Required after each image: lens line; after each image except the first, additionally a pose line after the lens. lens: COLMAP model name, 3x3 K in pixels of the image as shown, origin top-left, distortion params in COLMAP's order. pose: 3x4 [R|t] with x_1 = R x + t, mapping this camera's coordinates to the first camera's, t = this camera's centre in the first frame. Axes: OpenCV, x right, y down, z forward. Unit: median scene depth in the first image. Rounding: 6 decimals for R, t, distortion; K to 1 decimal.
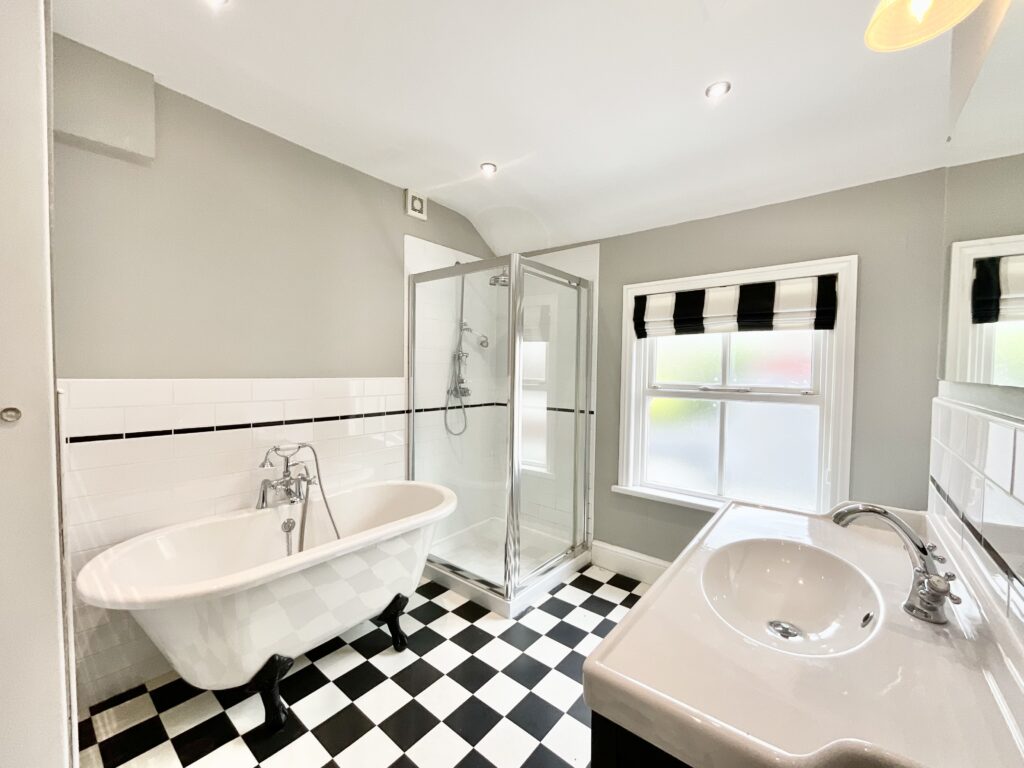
lens RADIAL K [[416.6, 0, 512.0], [0, 416.6, 384.0], [0, 0, 1]] dist [-0.000185, 0.000139]
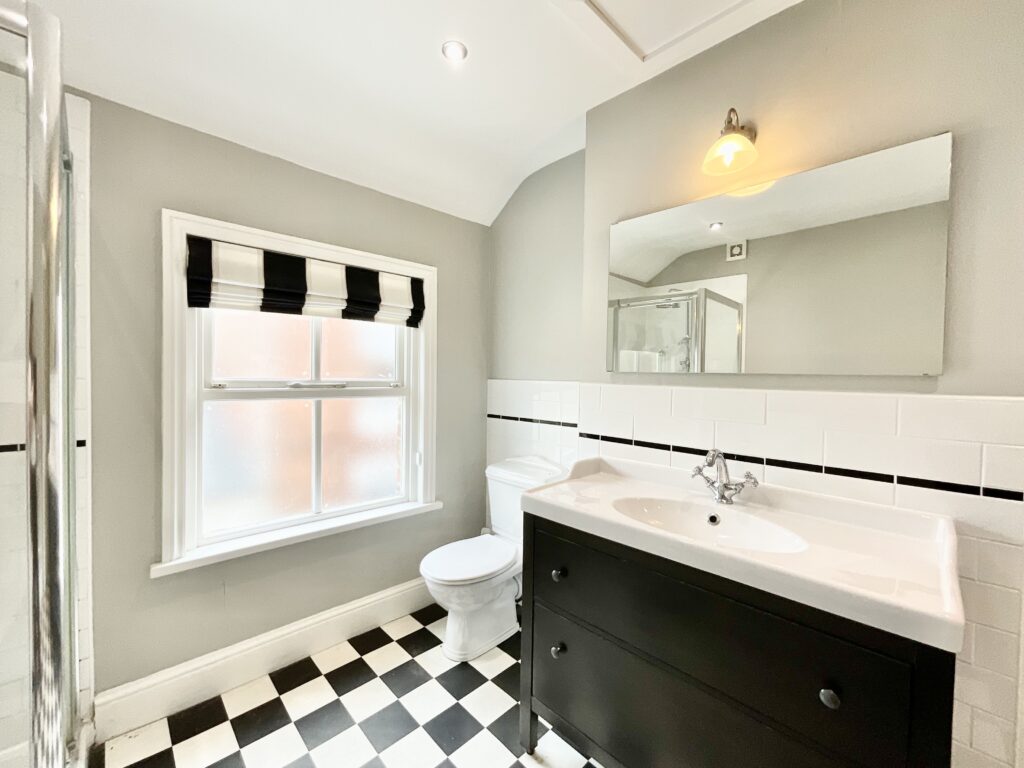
lens RADIAL K [[417.2, 0, 510.4], [0, 417.2, 382.7], [0, 0, 1]] dist [-0.001532, 0.000536]
pose [[0.123767, -0.030778, 0.991834, -0.267565], [0.015341, 0.999459, 0.029100, -0.010558], [-0.992193, 0.011614, 0.124172, 0.514015]]
